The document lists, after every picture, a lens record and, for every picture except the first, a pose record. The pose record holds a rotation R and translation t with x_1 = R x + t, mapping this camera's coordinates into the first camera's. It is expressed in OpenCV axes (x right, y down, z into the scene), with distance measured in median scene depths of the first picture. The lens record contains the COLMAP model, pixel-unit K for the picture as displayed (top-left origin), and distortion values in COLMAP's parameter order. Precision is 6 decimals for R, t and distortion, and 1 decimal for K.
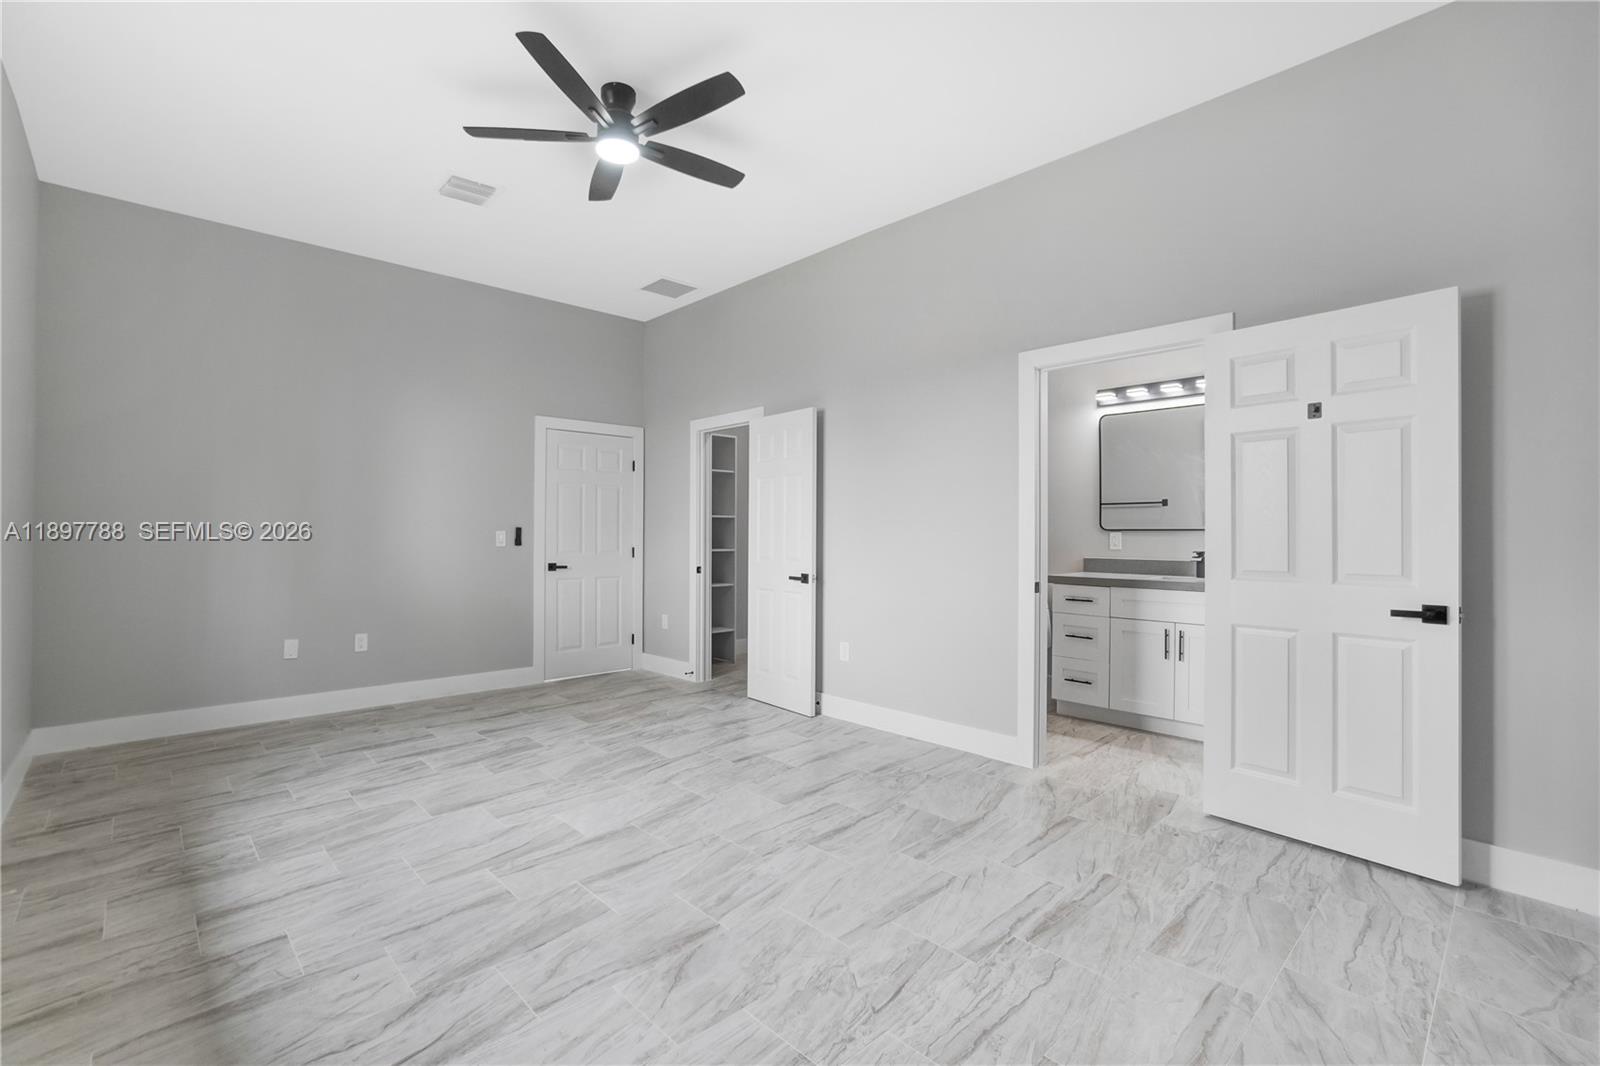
lens RADIAL K [[723.7, 0, 784.9], [0, 723.7, 539.0], [0, 0, 1]] dist [-0.054485, 0.021093]
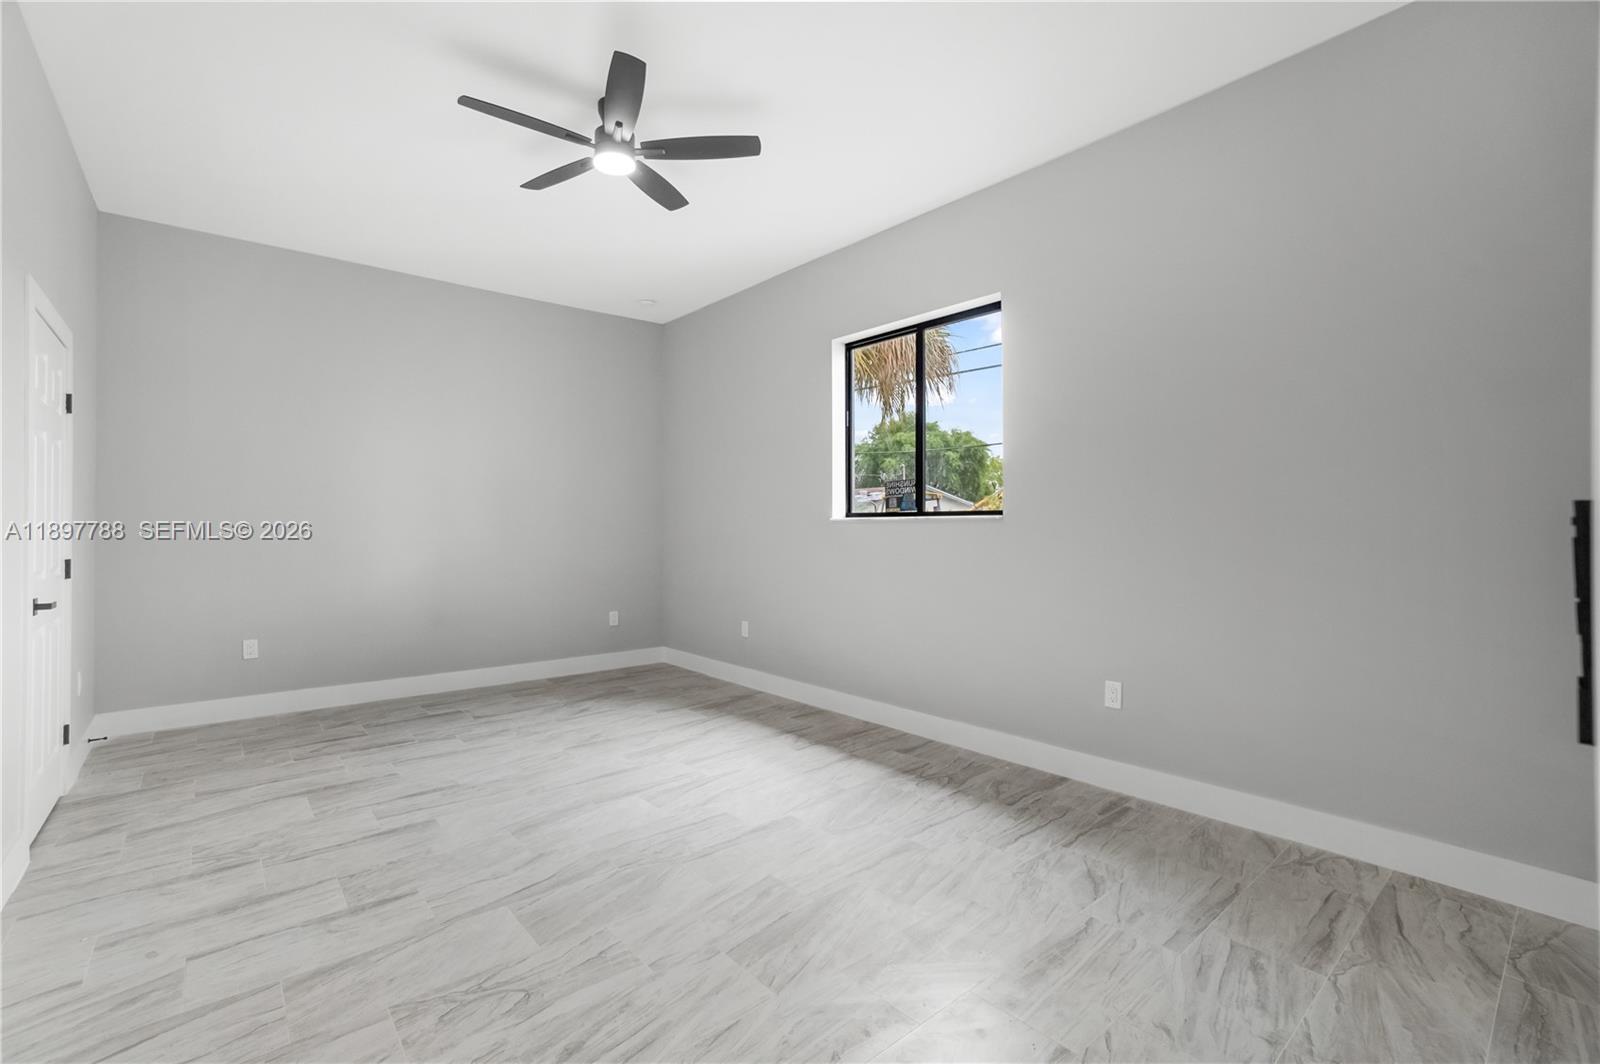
lens RADIAL K [[723.7, 0, 784.9], [0, 723.7, 538.0], [0, 0, 1]] dist [-0.054485, 0.021093]
pose [[-0.998479, -0.006855, 0.054700, -0.503331], [-0.005755, 0.999779, 0.020244, -0.023327], [-0.054827, 0.019898, -0.998298, 1.870864]]
